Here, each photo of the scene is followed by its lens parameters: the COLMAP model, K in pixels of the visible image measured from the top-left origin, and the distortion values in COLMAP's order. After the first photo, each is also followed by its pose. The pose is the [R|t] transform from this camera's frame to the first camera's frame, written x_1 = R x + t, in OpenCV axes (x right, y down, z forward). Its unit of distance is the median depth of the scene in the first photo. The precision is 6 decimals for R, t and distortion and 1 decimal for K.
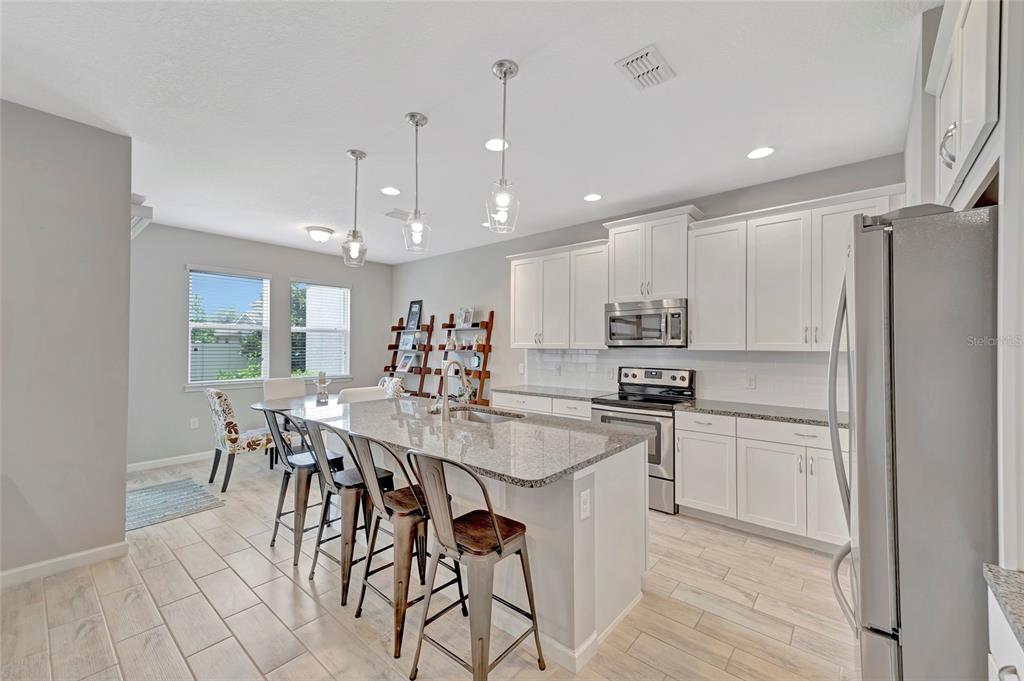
lens RADIAL K [[408.9, 0, 512.1], [0, 408.9, 346.9], [0, 0, 1]] dist [0.007294, 0.000352]
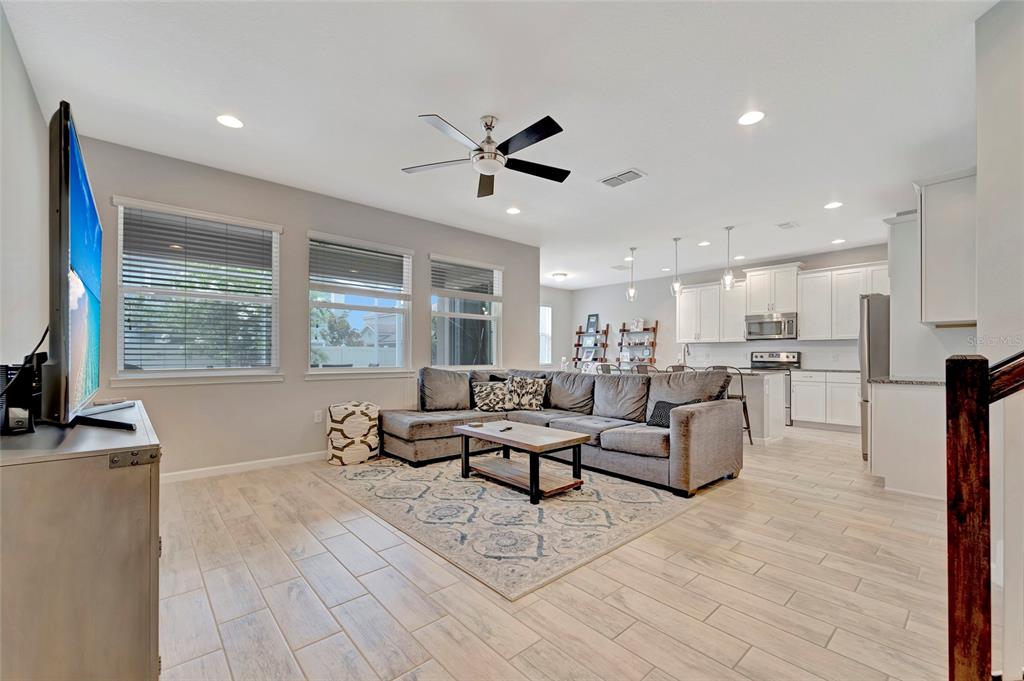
lens RADIAL K [[408.9, 0, 529.8], [0, 408.9, 354.9], [0, 0, 1]] dist [0.007294, 0.000352]
pose [[0.996332, -0.008050, -0.085187, -0.532879], [0.007890, 0.999966, -0.002209, 0.059034], [0.085202, 0.001528, 0.996362, -0.817666]]
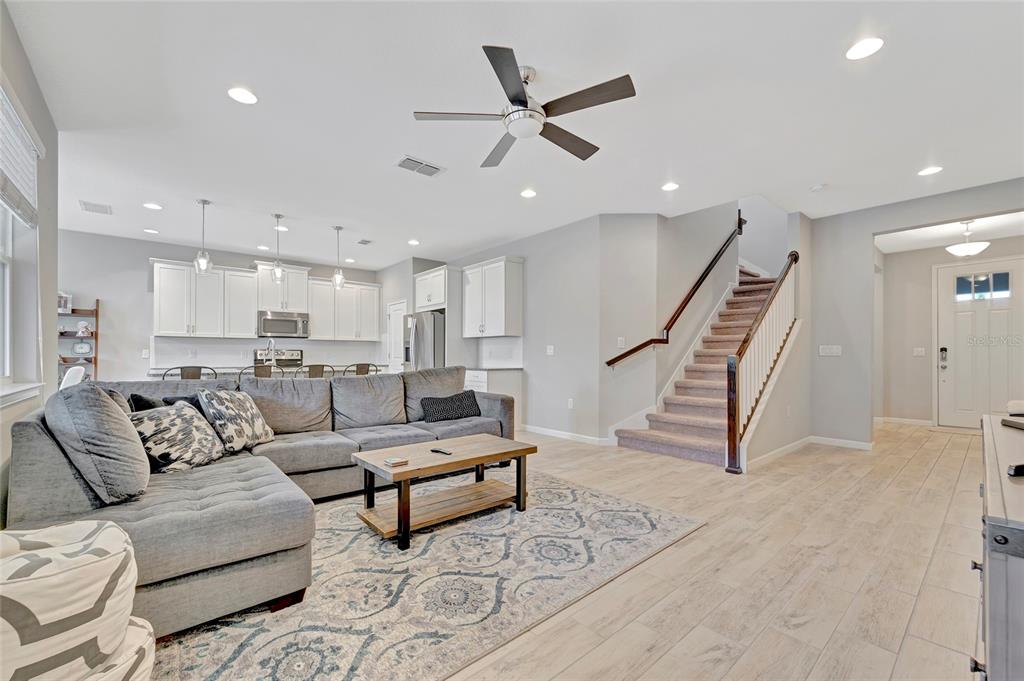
lens RADIAL K [[408.9, 0, 505.3], [0, 408.9, 350.8], [0, 0, 1]] dist [0.007294, 0.000352]
pose [[0.157801, 0.000703, 0.987471, -1.200940], [-0.000690, 1.000000, -0.000602, 0.054928], [-0.987471, -0.000586, 0.157802, -0.233248]]
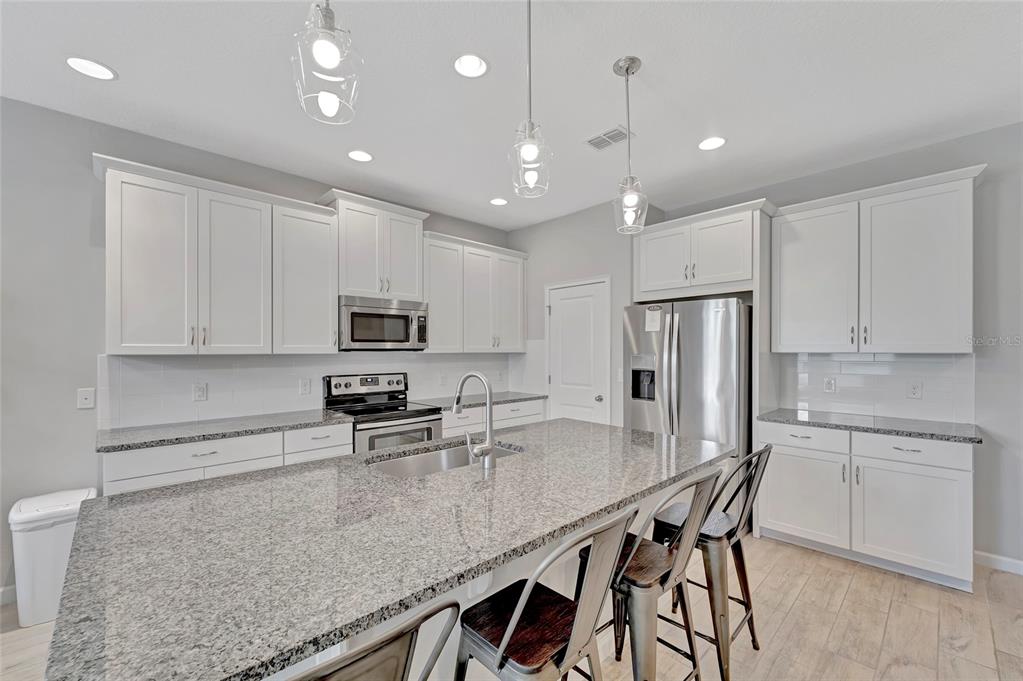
lens RADIAL K [[423.3, 0, 516.7], [0, 423.3, 350.9], [0, 0, 1]] dist [0.006077, -0.000201]
pose [[0.097168, -0.007010, 0.995243, -0.519206], [0.000016, 0.999975, 0.007042, -0.004719], [-0.995268, -0.000669, 0.097165, 0.570040]]
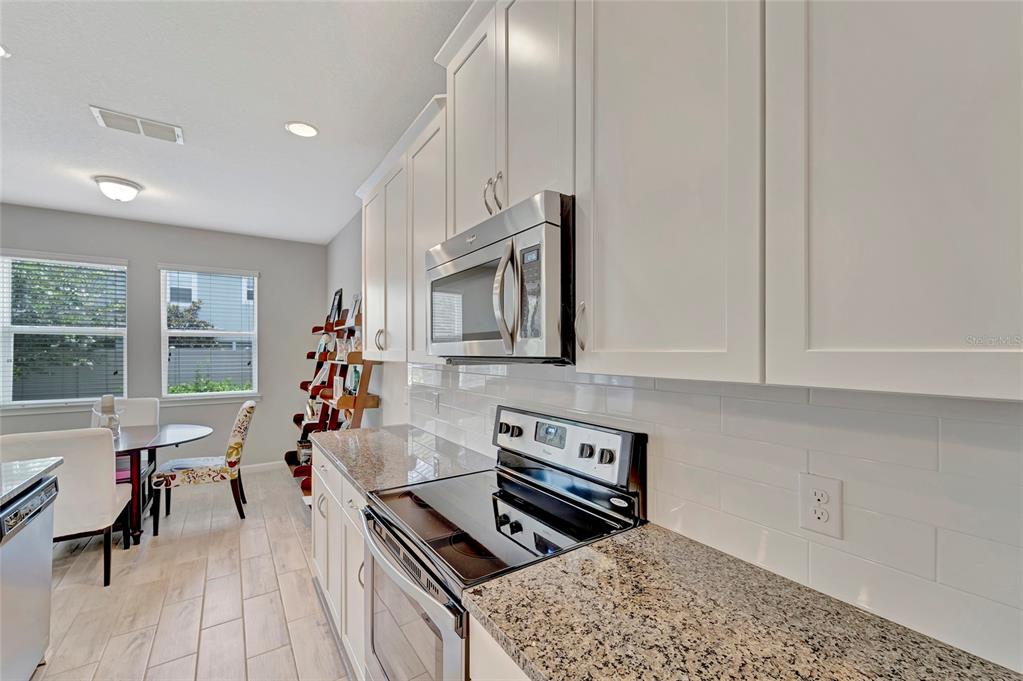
lens RADIAL K [[423.3, 0, 525.4], [0, 423.3, 344.2], [0, 0, 1]] dist [0.006077, -0.000201]
pose [[0.973036, -0.012539, -0.230310, 0.395201], [0.009584, 0.999857, -0.013945, -0.007797], [0.230452, 0.011361, 0.973017, 0.596485]]
